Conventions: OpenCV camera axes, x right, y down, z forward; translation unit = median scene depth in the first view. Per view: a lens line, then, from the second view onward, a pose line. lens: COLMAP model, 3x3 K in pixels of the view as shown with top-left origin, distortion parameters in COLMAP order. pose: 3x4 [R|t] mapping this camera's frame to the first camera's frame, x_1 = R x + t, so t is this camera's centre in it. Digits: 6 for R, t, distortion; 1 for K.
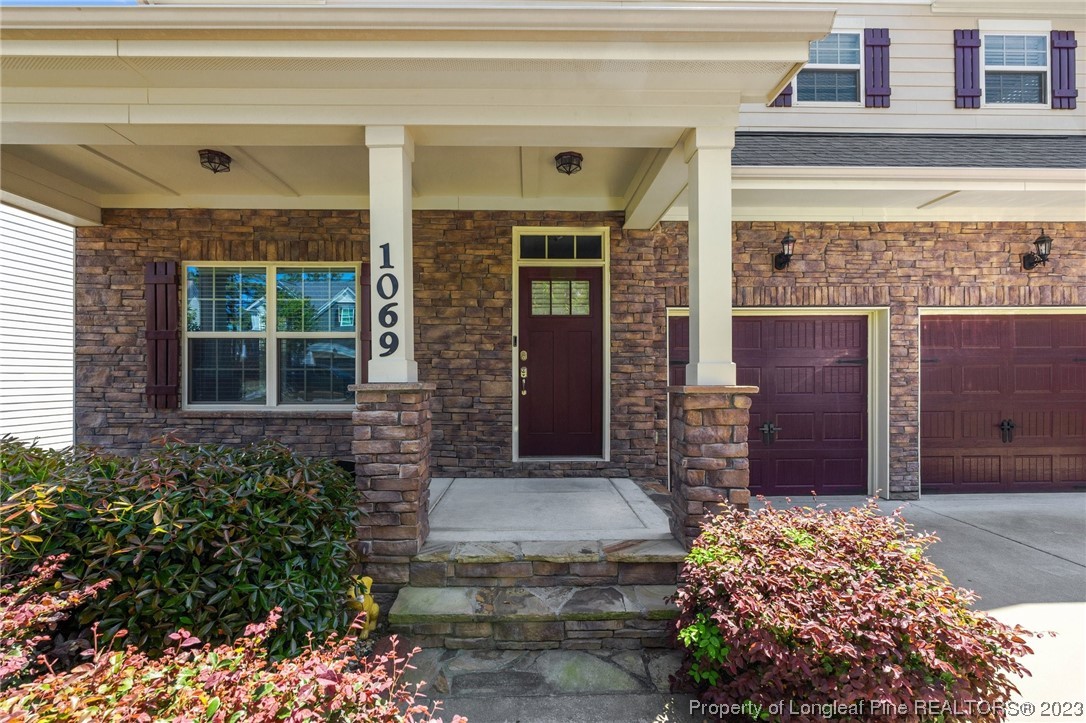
lens RADIAL K [[482.7, 0, 543.6], [0, 482.7, 369.1], [0, 0, 1]] dist [-0.000895, -0.000330]
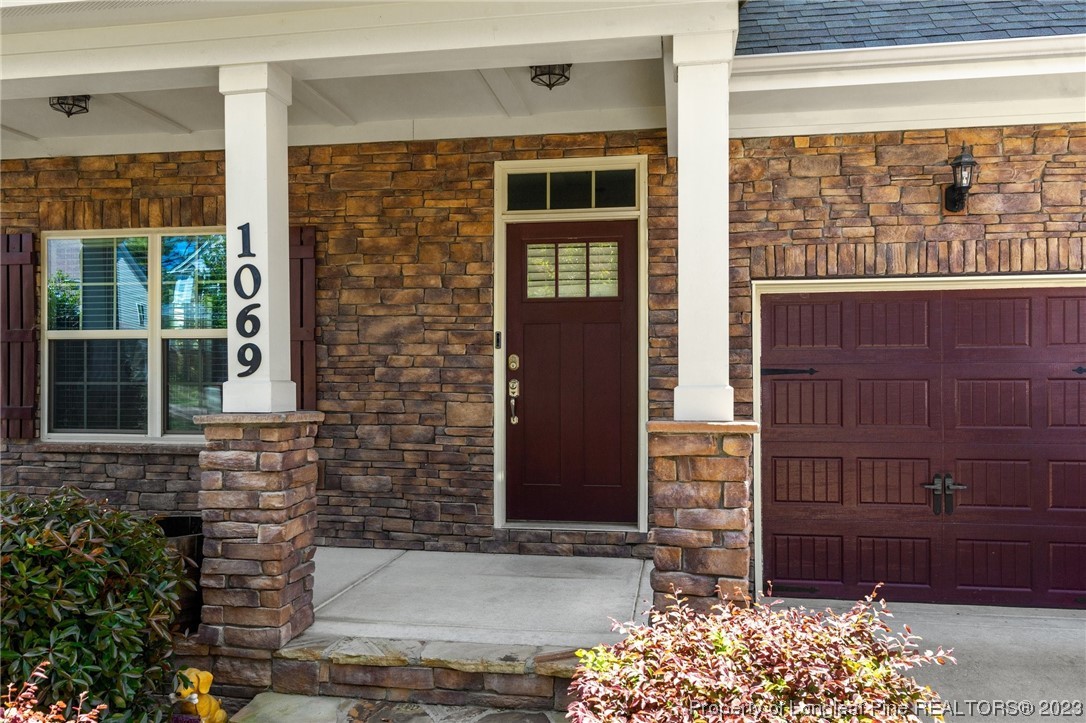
lens RADIAL K [[876.1, 0, 539.9], [0, 876.1, 358.5], [0, 0, 1]] dist [0.007030, -0.005518]
pose [[0.982491, -0.003019, -0.186283, 0.215033], [0.001898, 0.999979, -0.006196, -0.026697], [0.186298, 0.005734, 0.982477, -0.135618]]
